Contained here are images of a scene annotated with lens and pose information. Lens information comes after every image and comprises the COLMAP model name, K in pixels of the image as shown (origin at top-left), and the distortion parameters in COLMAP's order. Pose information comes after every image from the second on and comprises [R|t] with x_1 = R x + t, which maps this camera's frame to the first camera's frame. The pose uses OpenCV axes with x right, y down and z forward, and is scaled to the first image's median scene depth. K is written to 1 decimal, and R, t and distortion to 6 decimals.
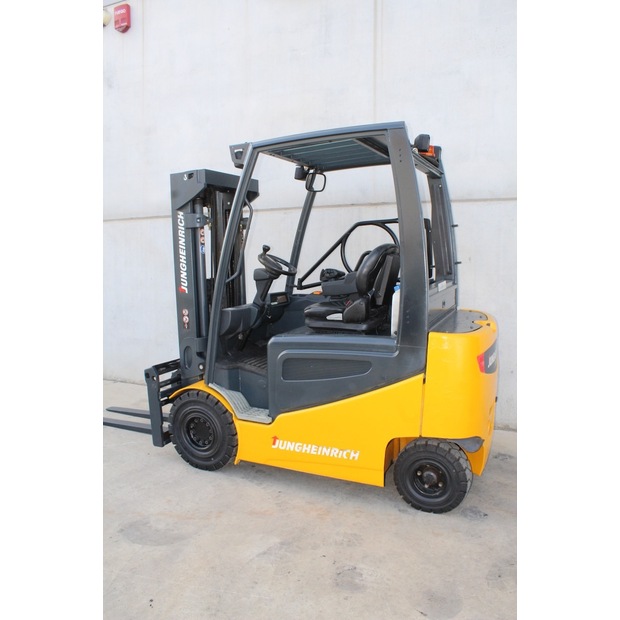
lens RADIAL K [[539.2, 0, 310.0], [0, 539.2, 310.0], [0, 0, 1]] dist [-0.201617, 0.199245]
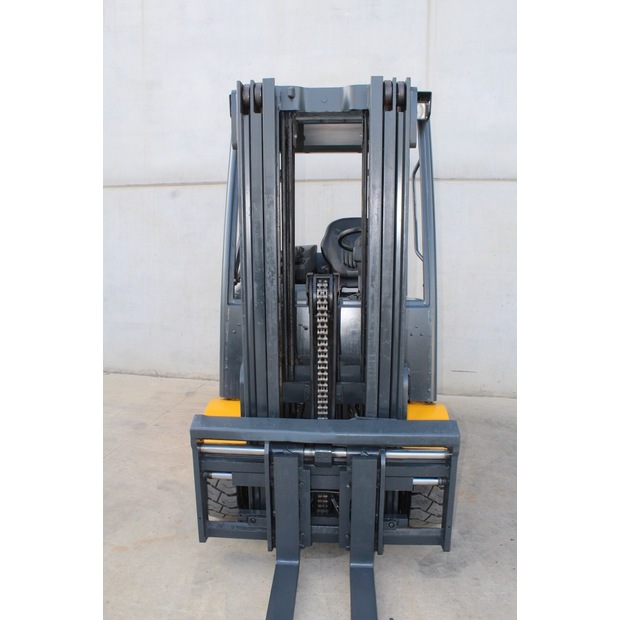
lens RADIAL K [[539.2, 0, 310.0], [0, 539.2, 310.0], [0, 0, 1]] dist [-0.201617, 0.199245]
pose [[0.971070, -0.024024, 0.237583, -0.395067], [0.012327, 0.998643, 0.050595, -0.010671], [-0.238476, -0.046203, 0.970049, 0.113625]]
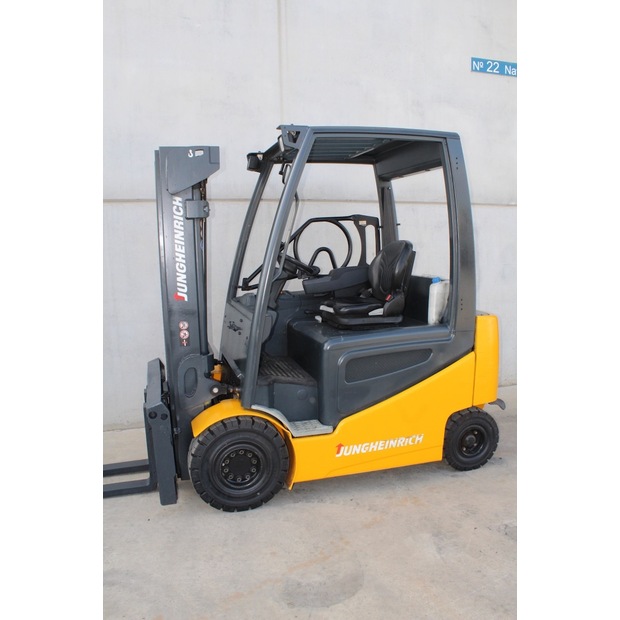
lens RADIAL K [[539.2, 0, 310.0], [0, 539.2, 310.0], [0, 0, 1]] dist [-0.201617, 0.199245]
pose [[0.720676, -0.081083, 0.688514, -0.657317], [0.077970, 0.996316, 0.035720, -0.033121], [-0.688873, 0.027941, 0.724343, 0.312615]]
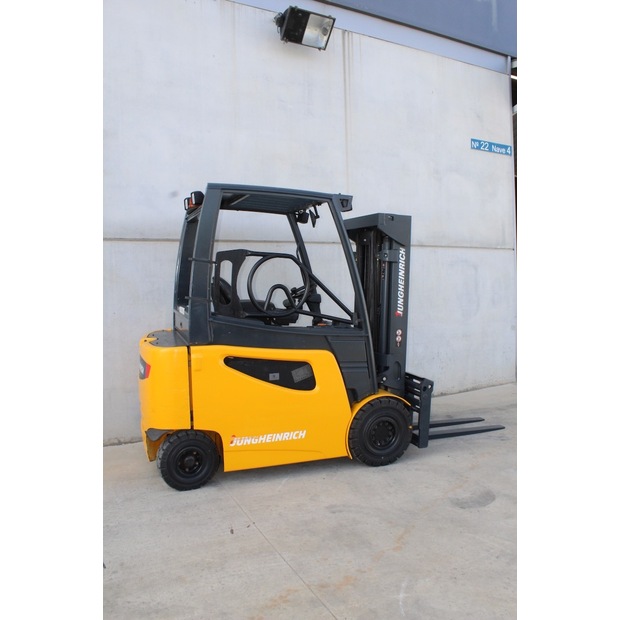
lens RADIAL K [[539.2, 0, 310.0], [0, 539.2, 310.0], [0, 0, 1]] dist [-0.201617, 0.199245]
pose [[0.580030, -0.036383, 0.813782, -1.192430], [0.093321, 0.995393, -0.022012, -0.026418], [-0.809232, 0.088711, 0.580753, 0.425634]]
